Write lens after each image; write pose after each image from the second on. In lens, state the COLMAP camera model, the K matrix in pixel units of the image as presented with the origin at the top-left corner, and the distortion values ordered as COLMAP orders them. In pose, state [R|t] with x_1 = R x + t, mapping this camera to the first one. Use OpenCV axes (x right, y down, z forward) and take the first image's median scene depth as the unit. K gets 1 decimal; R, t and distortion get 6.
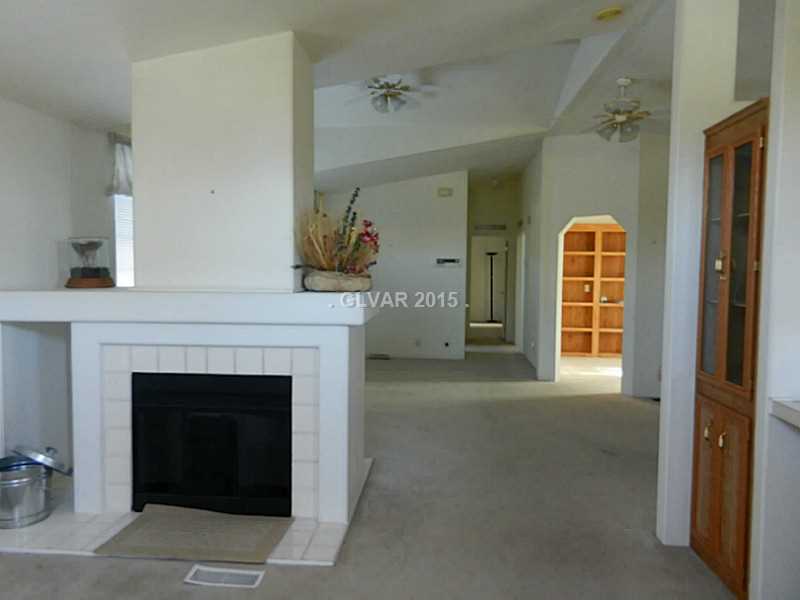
lens RADIAL K [[606.2, 0, 397.9], [0, 606.2, 299.6], [0, 0, 1]] dist [0.034061, 0.017205]
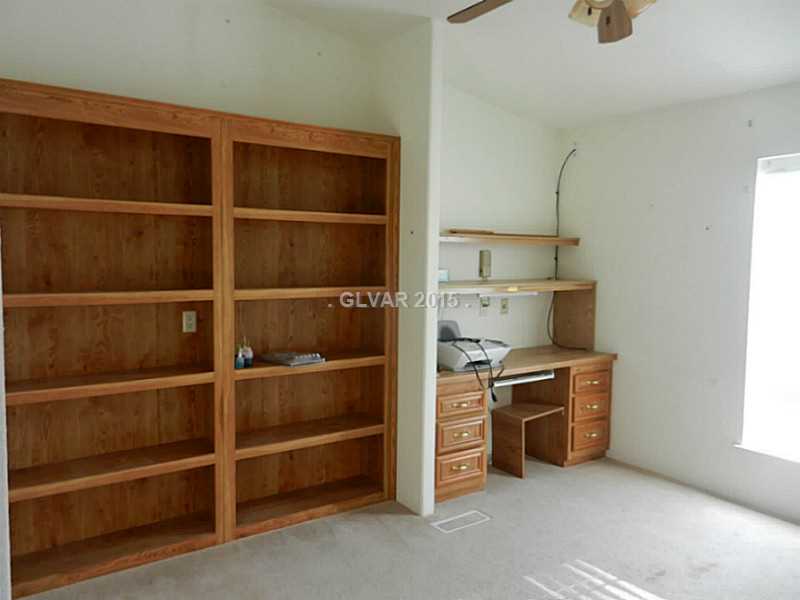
lens RADIAL K [[606.2, 0, 398.6], [0, 606.2, 301.6], [0, 0, 1]] dist [0.034061, 0.017205]
pose [[0.766832, -0.050135, 0.639887, 0.475694], [0.036825, 0.998739, 0.034121, -0.089599], [-0.640790, -0.002601, 0.767711, 1.696726]]
